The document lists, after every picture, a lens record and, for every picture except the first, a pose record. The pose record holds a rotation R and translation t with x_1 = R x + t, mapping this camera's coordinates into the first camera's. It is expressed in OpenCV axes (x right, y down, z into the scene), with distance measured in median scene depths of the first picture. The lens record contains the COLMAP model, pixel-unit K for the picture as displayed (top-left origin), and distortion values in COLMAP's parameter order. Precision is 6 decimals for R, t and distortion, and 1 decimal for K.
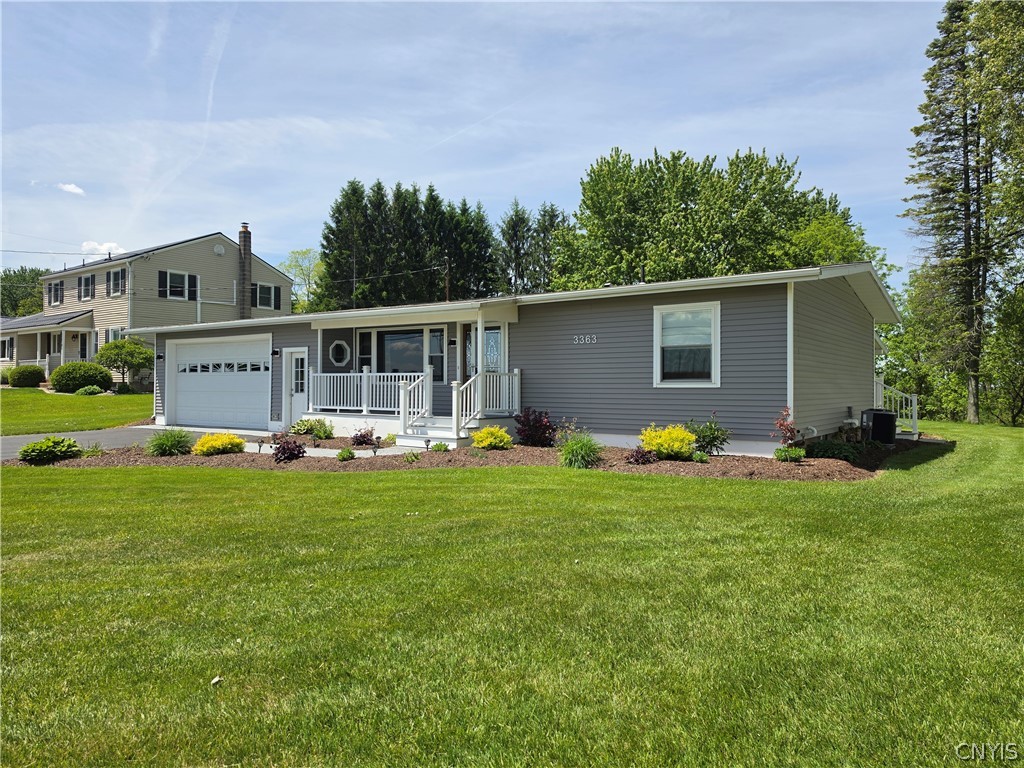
lens RADIAL K [[698.6, 0, 513.7], [0, 698.6, 380.2], [0, 0, 1]] dist [0.072171, -0.079820]
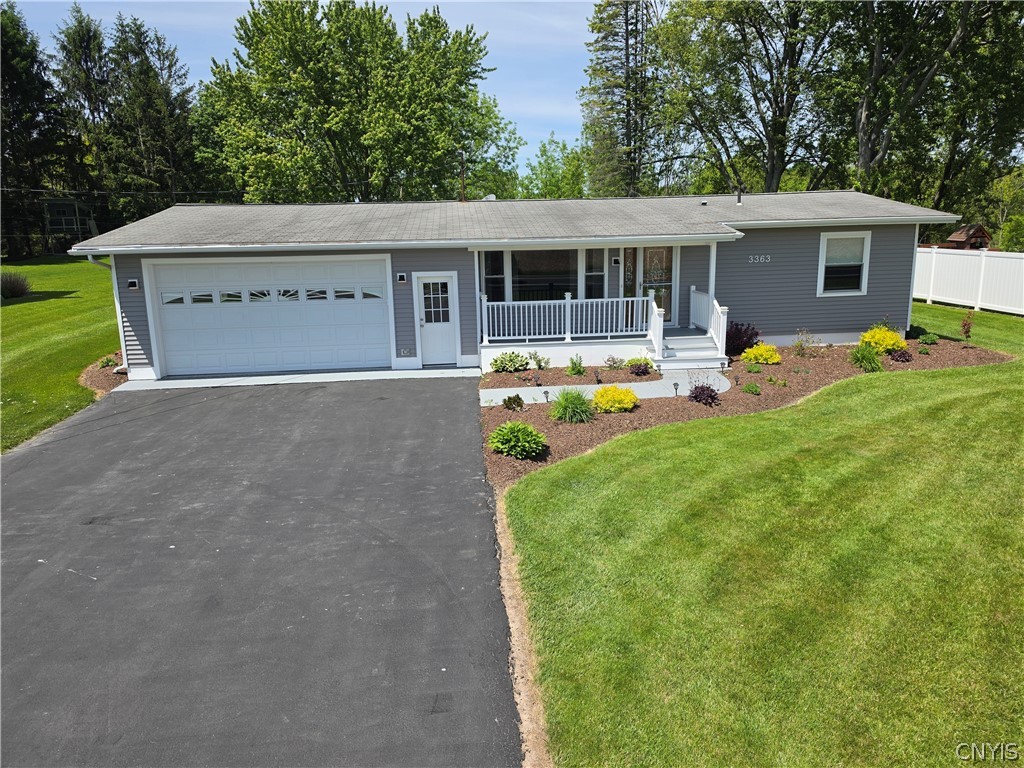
lens RADIAL K [[698.6, 0, 521.0], [0, 698.6, 372.2], [0, 0, 1]] dist [0.072171, -0.079820]
pose [[0.758923, -0.153808, 0.632755, -0.677096], [0.019276, 0.976585, 0.214266, -0.091798], [-0.650895, -0.150415, 0.744118, 0.230755]]
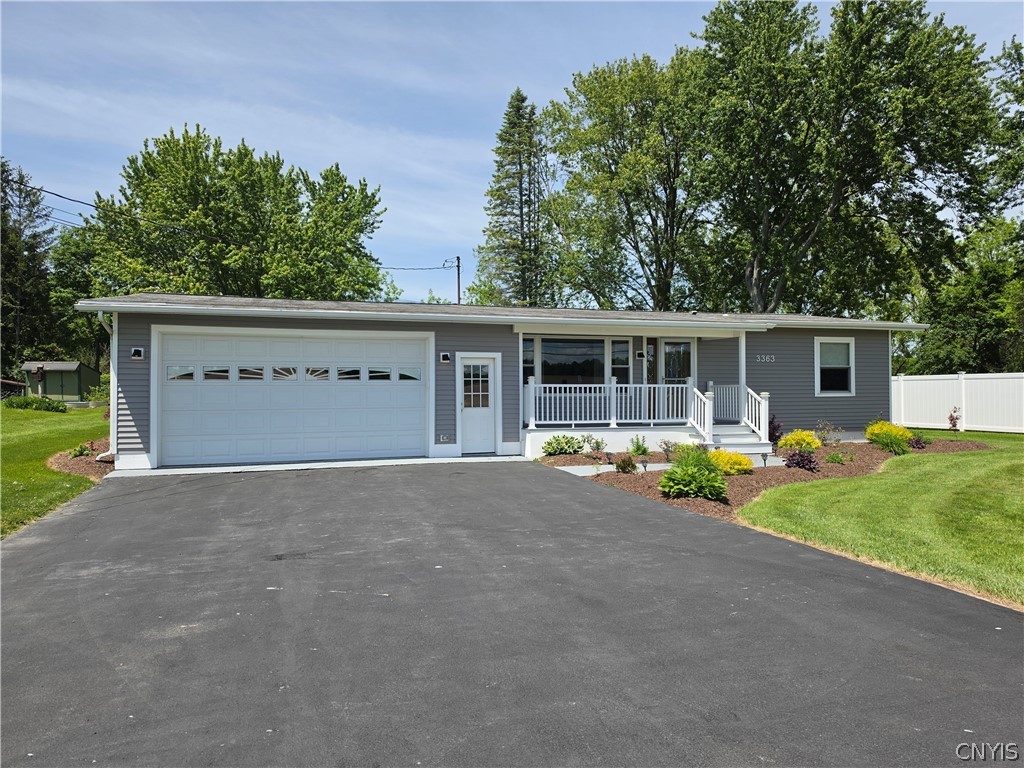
lens RADIAL K [[698.6, 0, 510.5], [0, 698.6, 386.6], [0, 0, 1]] dist [0.072171, -0.079820]
pose [[0.603732, 0.002998, 0.797182, -0.797716], [0.000791, 0.999990, -0.004360, -0.002194], [-0.797187, 0.003262, 0.603724, 0.409067]]
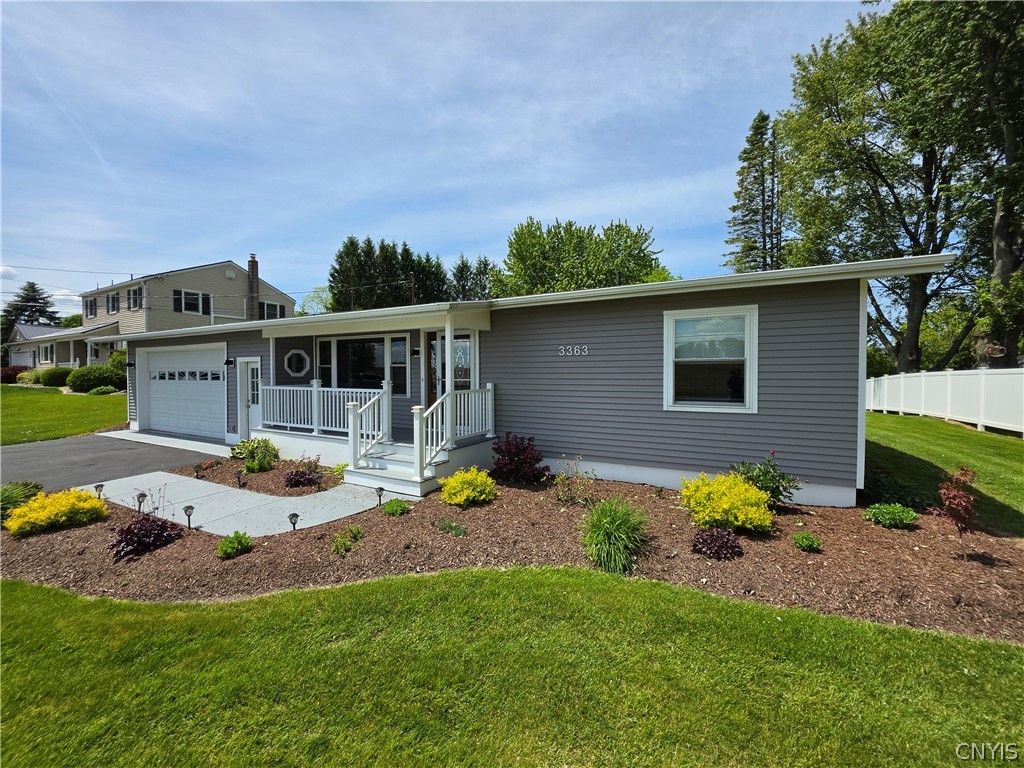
lens RADIAL K [[413.1, 0, 509.3], [0, 413.1, 378.2], [0, 0, 1]] dist [-0.008383, 0.001603]
pose [[0.992505, -0.006844, 0.122014, -0.024815], [0.004122, 0.999737, 0.022546, -0.024708], [-0.122136, -0.021874, 0.992272, 0.344569]]
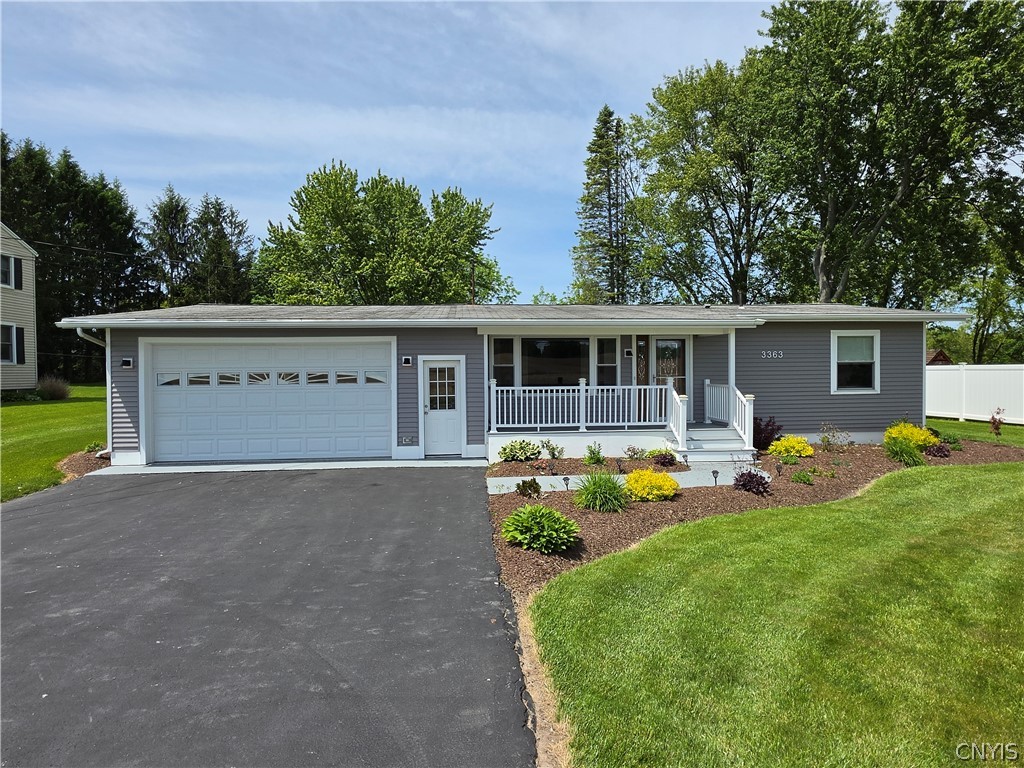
lens RADIAL K [[579.9, 0, 512.6], [0, 579.9, 381.6], [0, 0, 1]] dist [-0.013890, 0.010620]
pose [[0.763467, -0.021045, 0.645504, -0.585234], [0.006493, 0.999669, 0.024911, -0.026992], [-0.645814, -0.014828, 0.763351, 0.364060]]
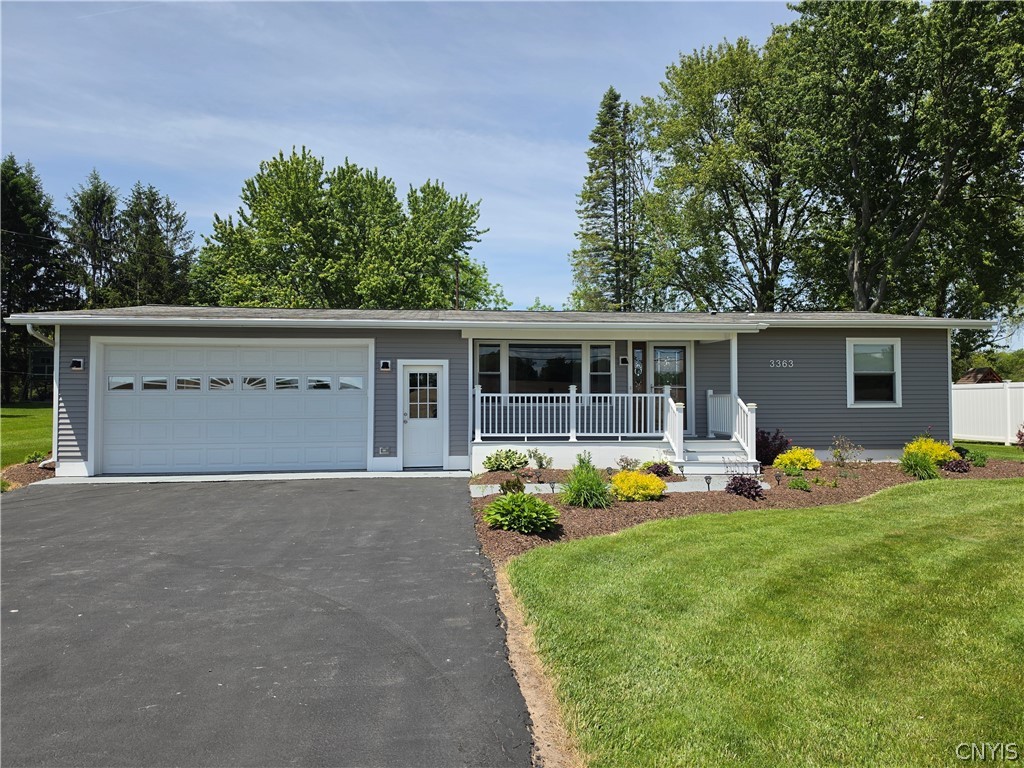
lens RADIAL K [[698.6, 0, 513.6], [0, 698.6, 380.3], [0, 0, 1]] dist [0.072171, -0.079820]
pose [[0.753443, 0.014923, 0.657344, -0.629830], [-0.000632, 0.999758, -0.021973, -0.005765], [-0.657513, 0.016140, 0.753270, 0.305136]]
